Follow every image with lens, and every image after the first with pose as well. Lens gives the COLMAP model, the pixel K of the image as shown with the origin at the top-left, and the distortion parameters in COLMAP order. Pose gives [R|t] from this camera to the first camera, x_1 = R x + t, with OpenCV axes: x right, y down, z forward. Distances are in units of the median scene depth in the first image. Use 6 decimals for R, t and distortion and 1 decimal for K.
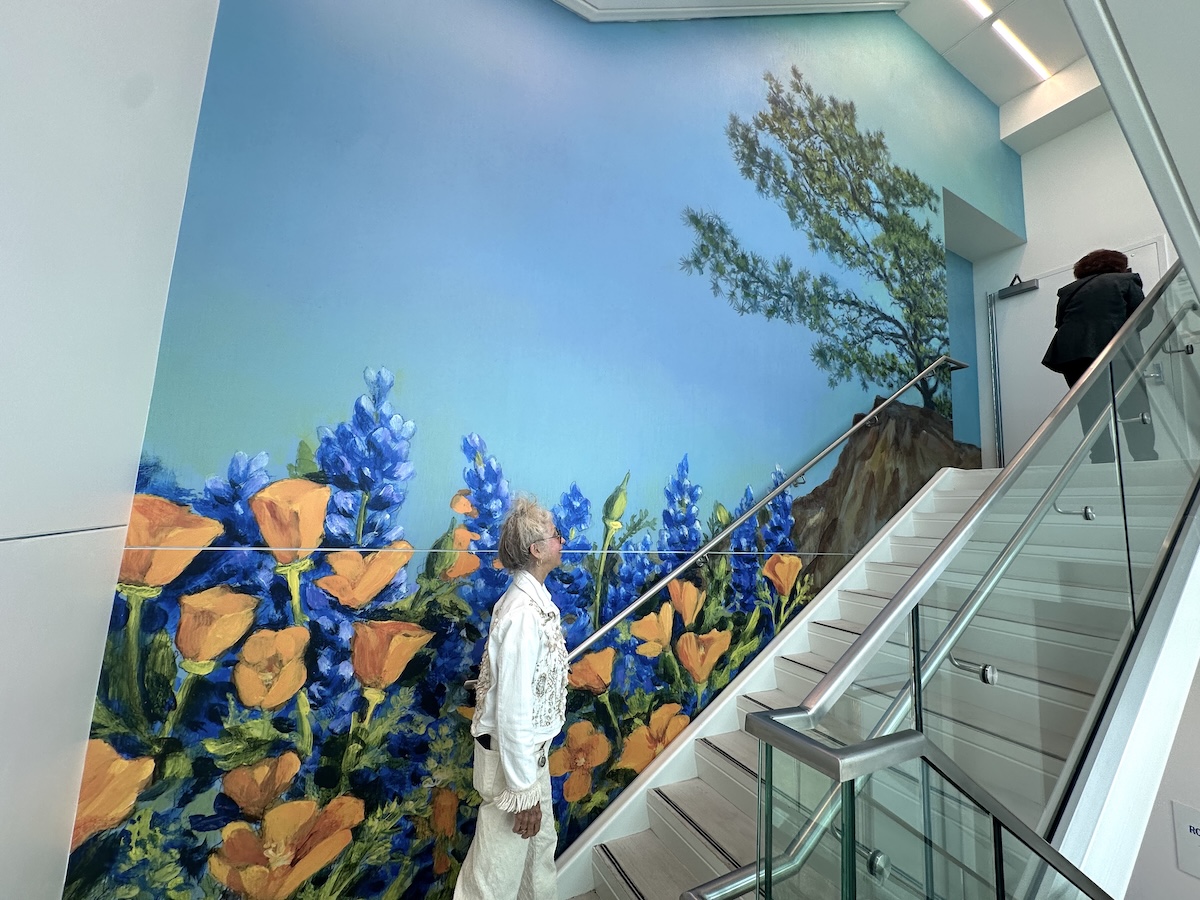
lens RADIAL K [[479.2, 0, 600.0], [0, 479.2, 450.0], [0, 0, 1]] dist [-0.001753, -0.000005]
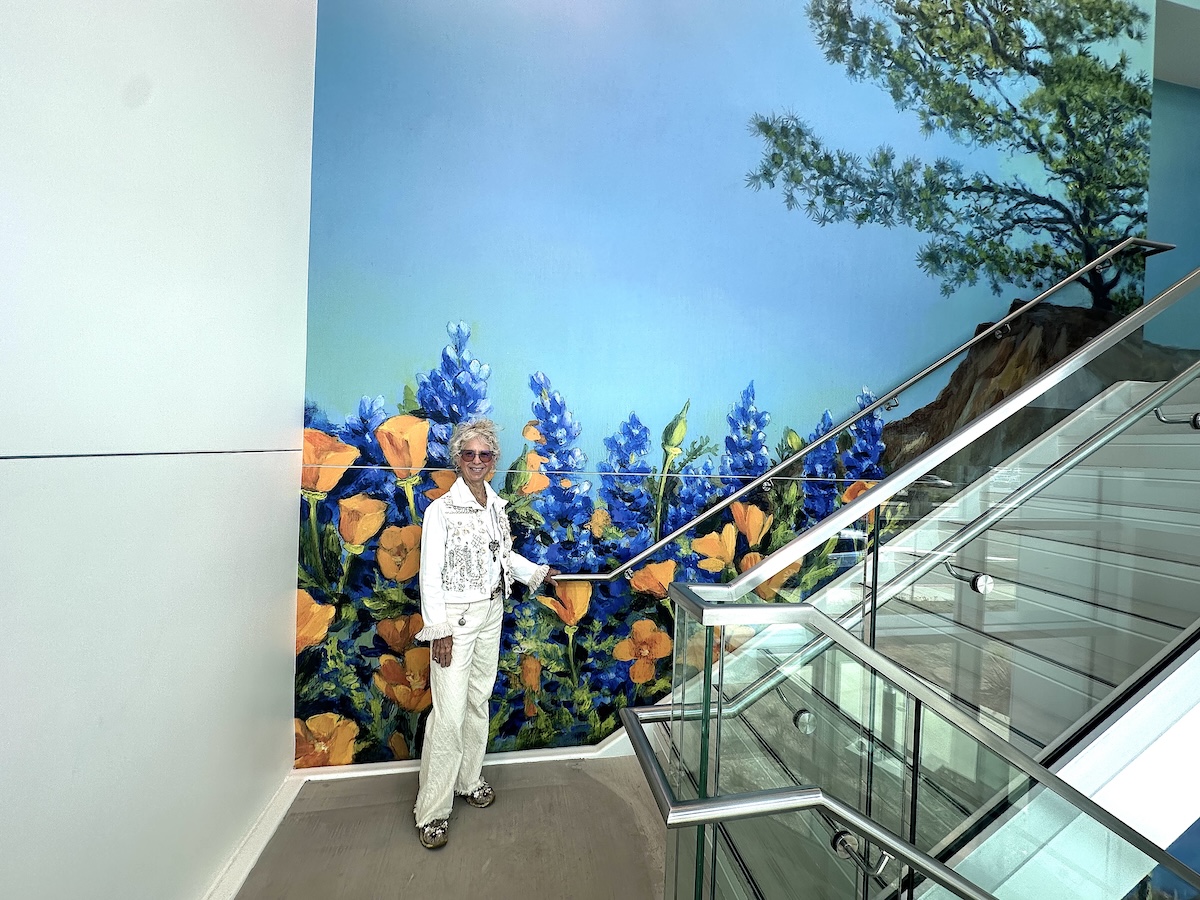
lens RADIAL K [[479.2, 0, 600.0], [0, 479.2, 450.0], [0, 0, 1]] dist [-0.001753, -0.000005]
pose [[0.953983, -0.013948, -0.299537, 0.164621], [0.050343, 0.992189, 0.114136, 0.020486], [0.295606, -0.123963, 0.947233, -0.055926]]
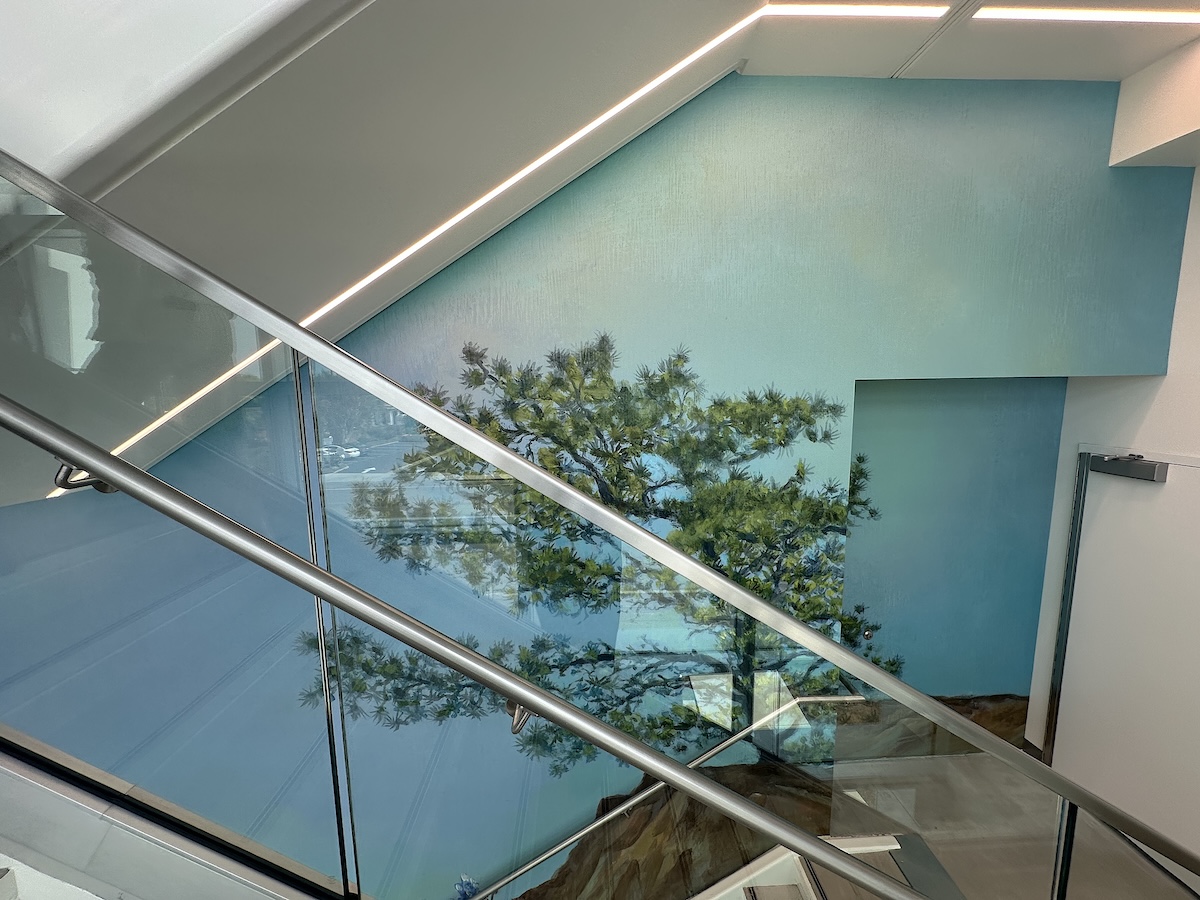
lens RADIAL K [[479.2, 0, 600.0], [0, 479.2, 450.0], [0, 0, 1]] dist [-0.001753, -0.000005]
pose [[0.898925, -0.006987, -0.438047, 1.056628], [0.116288, 0.967811, 0.223200, -0.964867], [0.422388, -0.251580, 0.870802, 0.560659]]
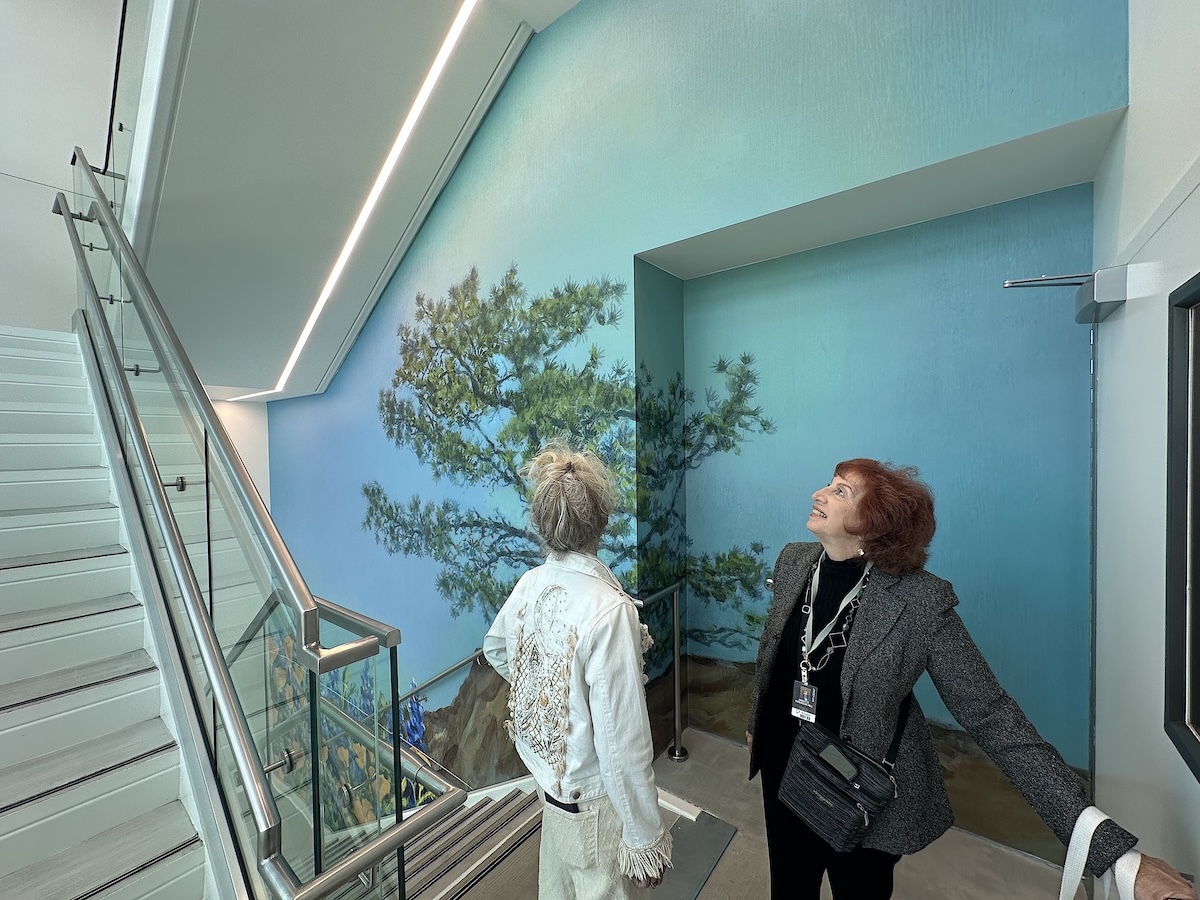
lens RADIAL K [[479.2, 0, 600.0], [0, 479.2, 450.0], [0, 0, 1]] dist [-0.001753, -0.000005]
pose [[0.399871, -0.036765, -0.915834, 1.816497], [0.153266, 0.987809, 0.027265, -0.540285], [0.903666, -0.151269, 0.400630, 1.090846]]
